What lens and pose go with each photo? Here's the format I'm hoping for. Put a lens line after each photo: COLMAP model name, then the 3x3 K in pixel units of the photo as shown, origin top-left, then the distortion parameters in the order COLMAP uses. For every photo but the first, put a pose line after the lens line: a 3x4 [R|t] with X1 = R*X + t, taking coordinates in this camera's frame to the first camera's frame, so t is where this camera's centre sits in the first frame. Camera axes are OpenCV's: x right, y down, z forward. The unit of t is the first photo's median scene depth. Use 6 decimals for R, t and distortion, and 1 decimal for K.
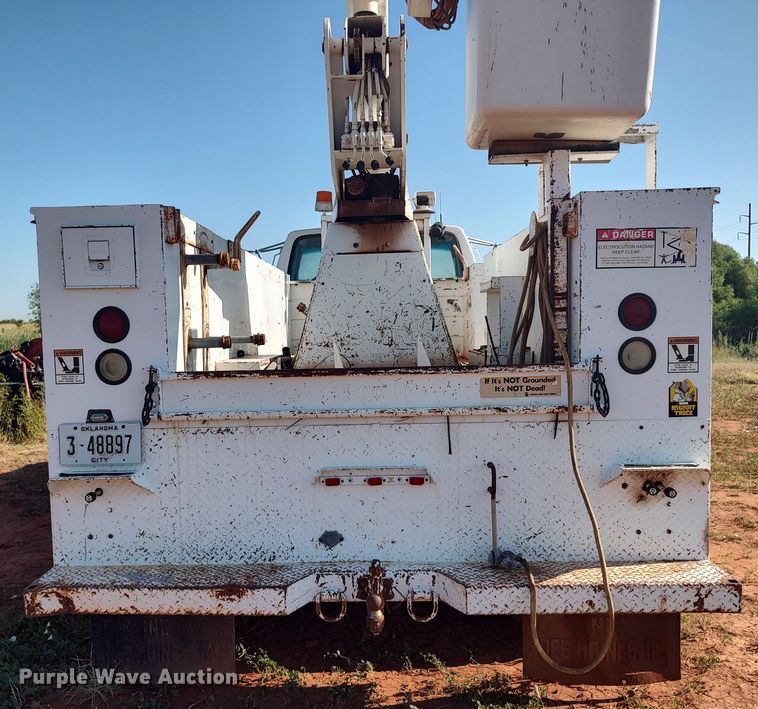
lens RADIAL K [[742.4, 0, 357.6], [0, 742.4, 386.7], [0, 0, 1]] dist [0.066208, -0.159251]
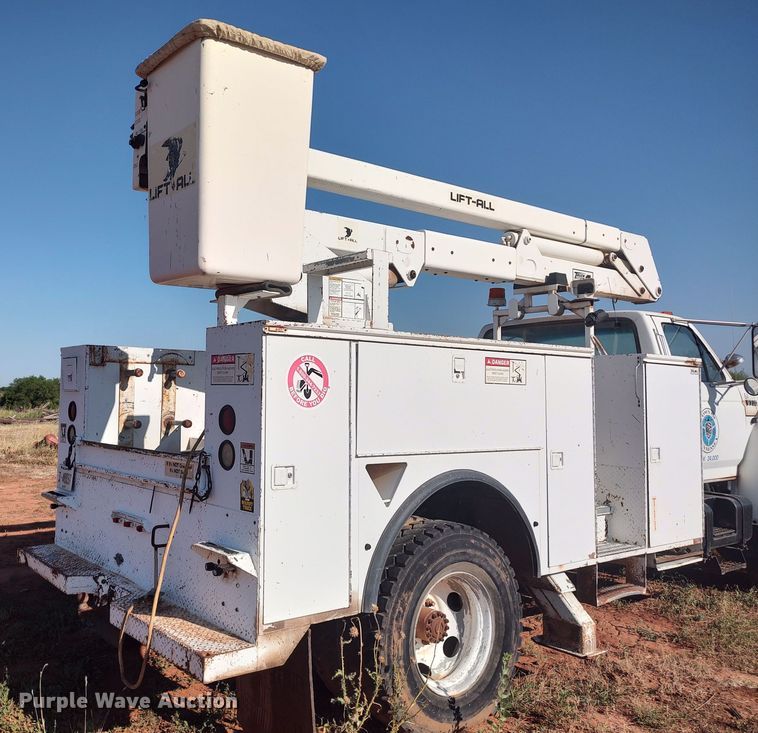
lens RADIAL K [[718.8, 0, 259.5], [0, 718.8, 354.5], [0, 0, 1]] dist [0.026441, -0.020765]
pose [[0.605791, -0.017423, -0.795433, 1.320998], [-0.091429, 0.991613, -0.091351, -0.100197], [0.790353, 0.128065, 0.599117, 0.299076]]
